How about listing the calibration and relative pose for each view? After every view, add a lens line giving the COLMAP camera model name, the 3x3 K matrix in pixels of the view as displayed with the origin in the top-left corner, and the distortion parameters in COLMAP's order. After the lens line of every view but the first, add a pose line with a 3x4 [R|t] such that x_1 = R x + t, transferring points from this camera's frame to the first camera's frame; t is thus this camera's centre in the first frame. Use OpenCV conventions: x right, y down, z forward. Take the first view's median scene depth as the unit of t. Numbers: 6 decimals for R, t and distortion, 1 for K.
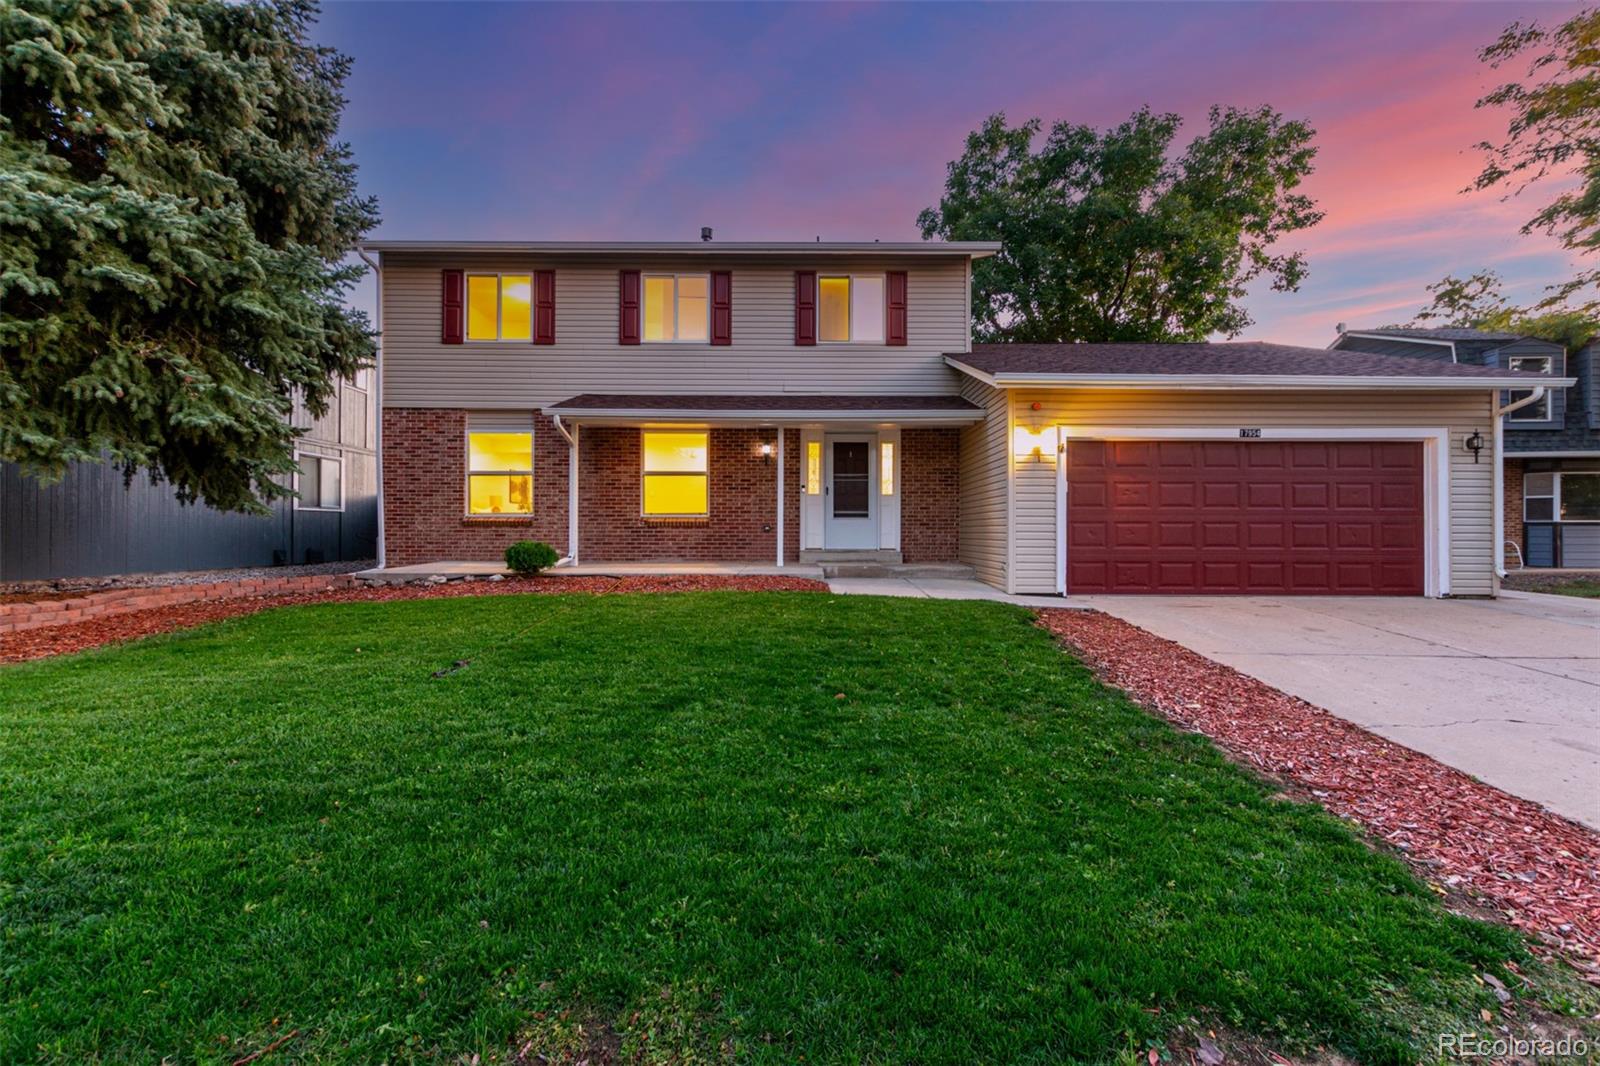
lens RADIAL K [[723.2, 0, 800.0], [0, 723.2, 533.0], [0, 0, 1]] dist [0.000474, -0.000452]
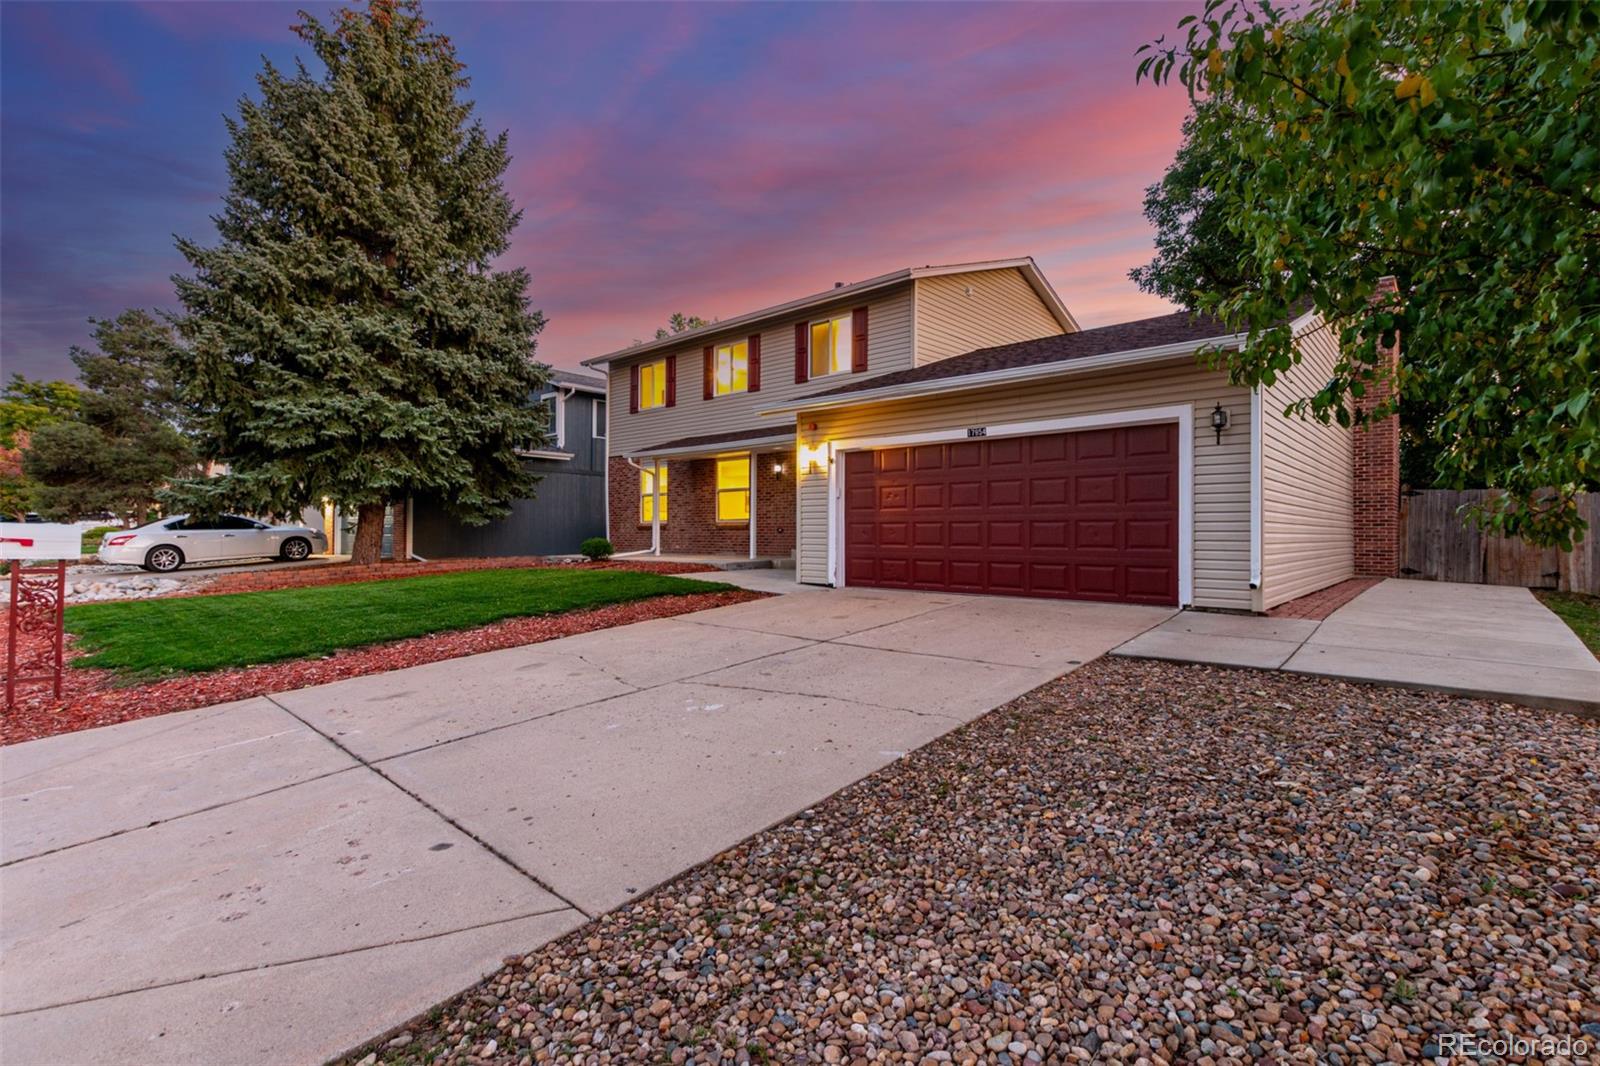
lens RADIAL K [[738.3, 0, 800.0], [0, 738.3, 533.0], [0, 0, 1]] dist [0.002578, -0.000359]
pose [[0.747392, -0.001402, -0.664382, 0.840579], [-0.005290, 0.999954, -0.008060, 0.008266], [0.664362, 0.009538, 0.747350, 0.055146]]
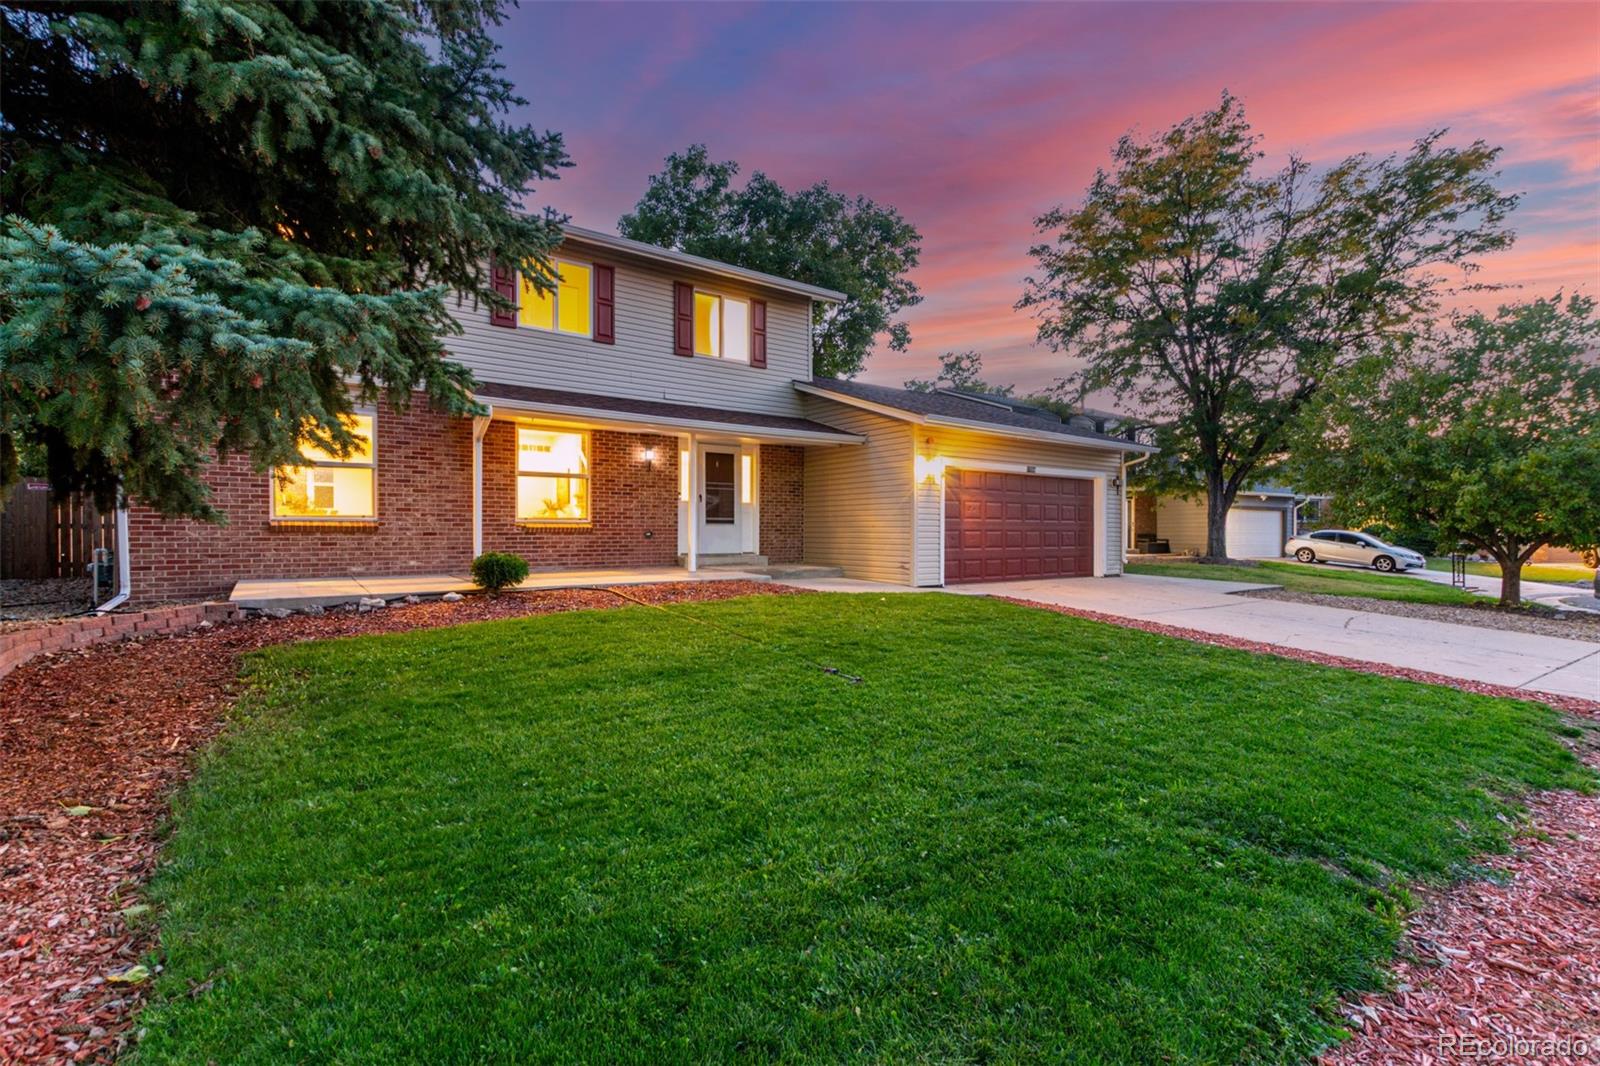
lens RADIAL K [[738.3, 0, 800.0], [0, 738.3, 533.0], [0, 0, 1]] dist [0.002578, -0.000359]
pose [[0.799398, -0.001727, 0.600800, -0.489399], [0.001582, 0.999998, 0.000770, -0.008778], [-0.600800, 0.000335, 0.799399, 0.063861]]
